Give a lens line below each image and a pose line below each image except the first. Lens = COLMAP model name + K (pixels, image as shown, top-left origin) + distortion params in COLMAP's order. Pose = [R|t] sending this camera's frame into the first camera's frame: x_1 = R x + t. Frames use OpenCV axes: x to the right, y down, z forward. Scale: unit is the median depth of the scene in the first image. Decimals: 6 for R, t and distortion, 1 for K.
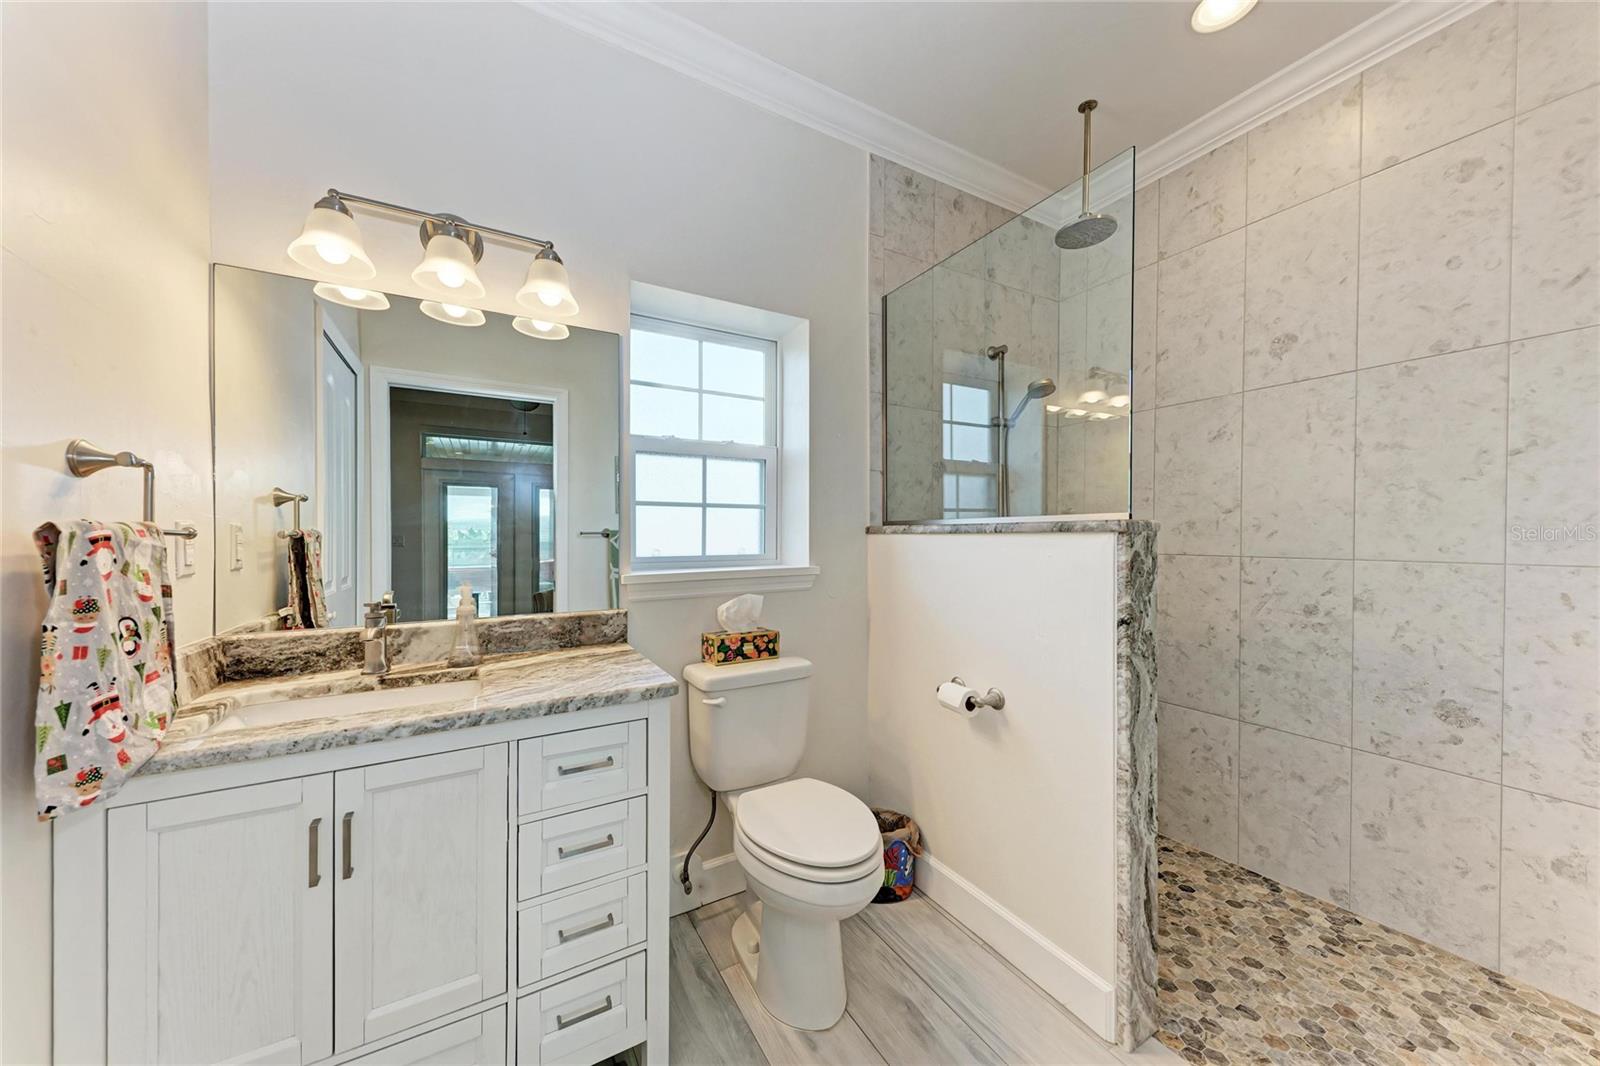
lens RADIAL K [[548.5, 0, 788.7], [0, 548.5, 533.1], [0, 0, 1]] dist [0.014404, -0.003918]
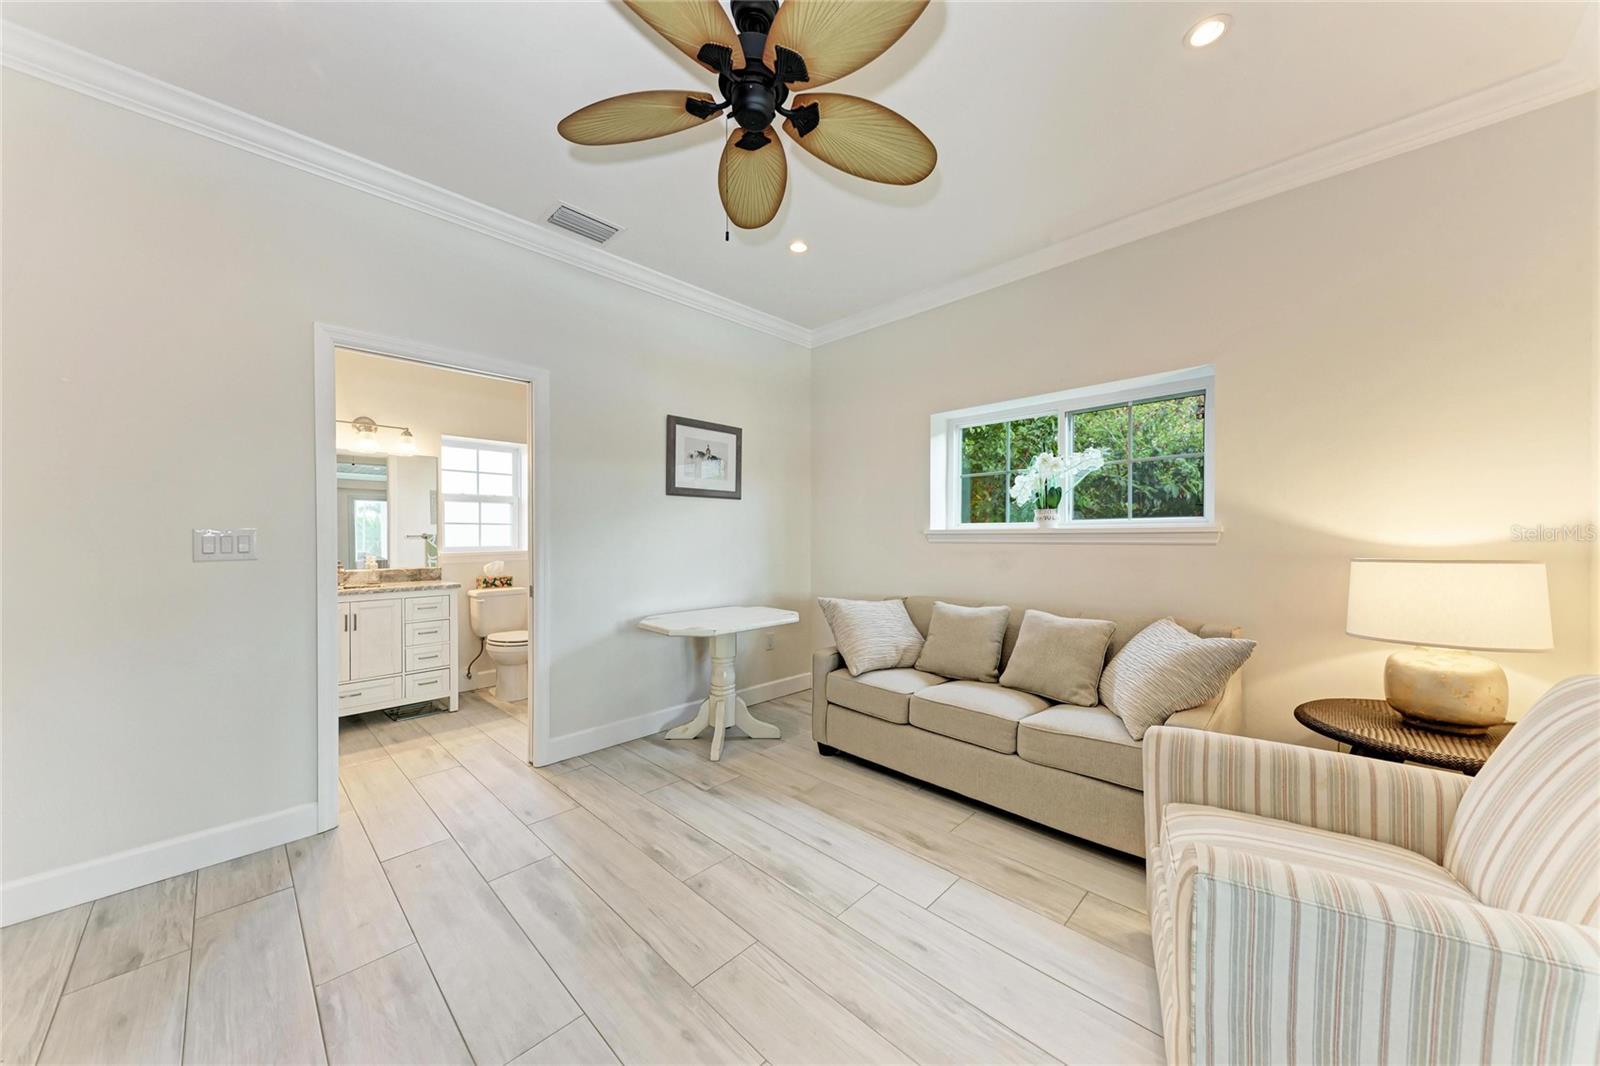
lens RADIAL K [[548.5, 0, 794.0], [0, 548.5, 538.8], [0, 0, 1]] dist [0.014404, -0.003918]
pose [[0.957532, -0.003955, 0.288301, 0.492152], [0.002167, 0.999976, 0.006520, -0.001397], [-0.288320, -0.005618, 0.957518, -1.762243]]
